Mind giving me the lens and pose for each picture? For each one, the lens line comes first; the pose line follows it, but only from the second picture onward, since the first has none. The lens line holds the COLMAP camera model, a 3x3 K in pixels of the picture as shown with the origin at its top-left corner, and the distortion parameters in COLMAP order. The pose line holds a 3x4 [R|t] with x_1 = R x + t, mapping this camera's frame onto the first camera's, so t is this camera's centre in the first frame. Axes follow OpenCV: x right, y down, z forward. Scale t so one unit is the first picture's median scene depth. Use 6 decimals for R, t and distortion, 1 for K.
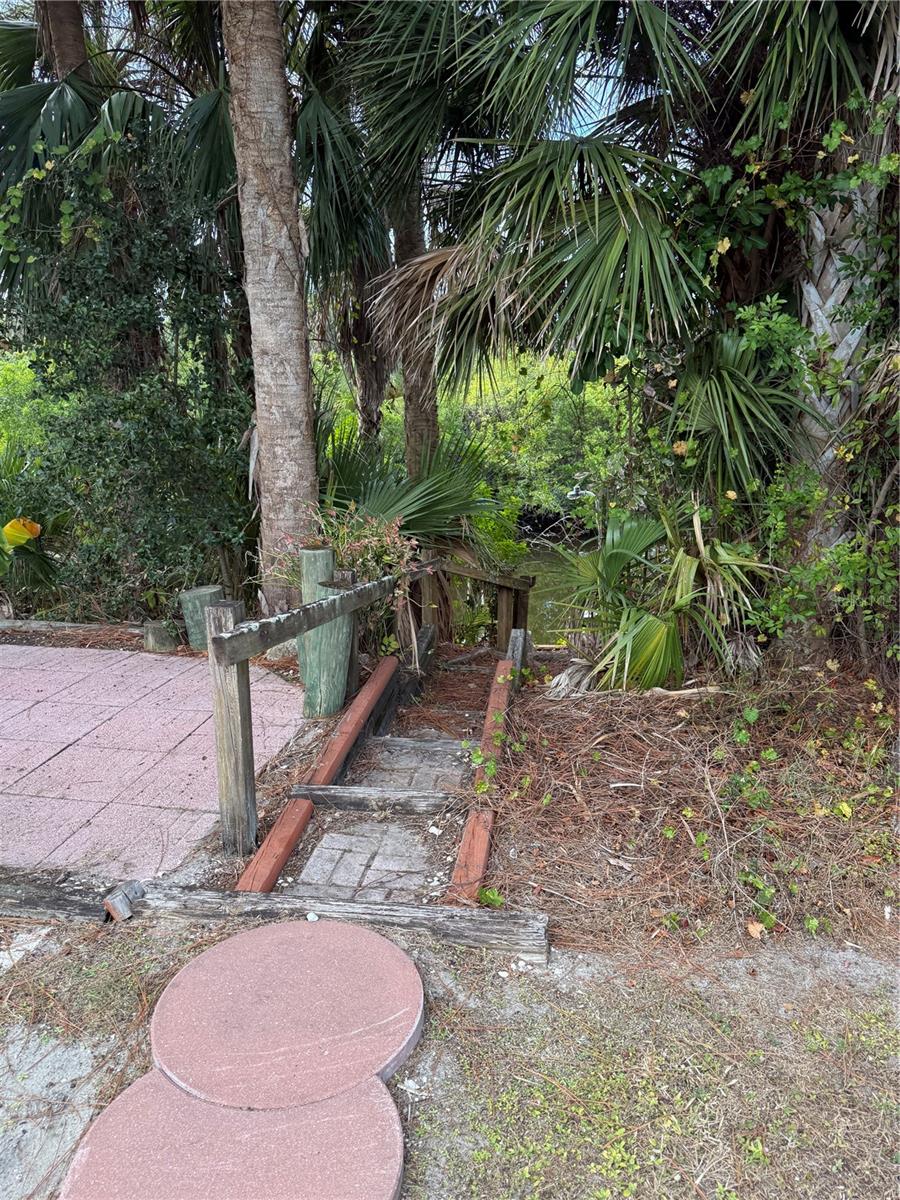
lens RADIAL K [[829.2, 0, 450.6], [0, 829.2, 601.5], [0, 0, 1]] dist [0.004626, -0.000448]
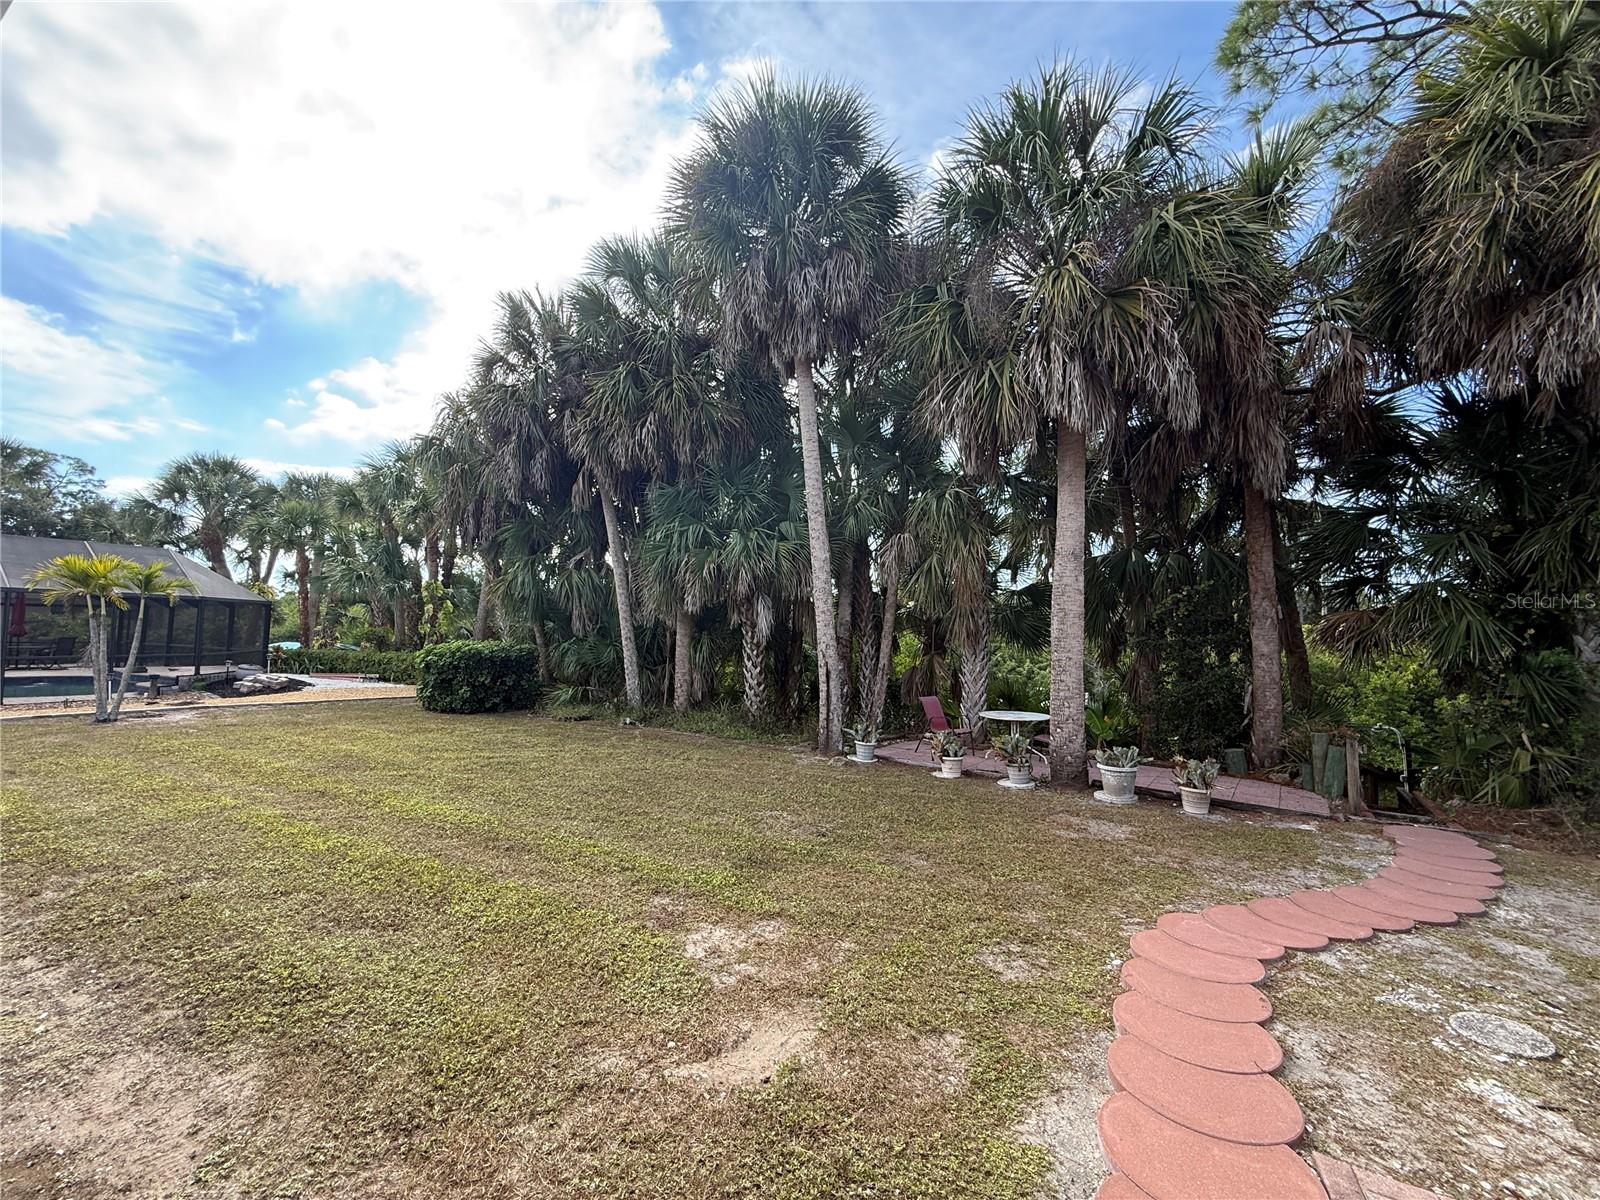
lens RADIAL K [[635.1, 0, 796.3], [0, 635.1, 596.6], [0, 0, 1]] dist [0.001471, -0.000039]
pose [[0.883105, -0.018243, -0.468821, -0.648926], [-0.126449, 0.953013, -0.275274, 0.274122], [0.451814, 0.302378, 0.839304, -1.490098]]
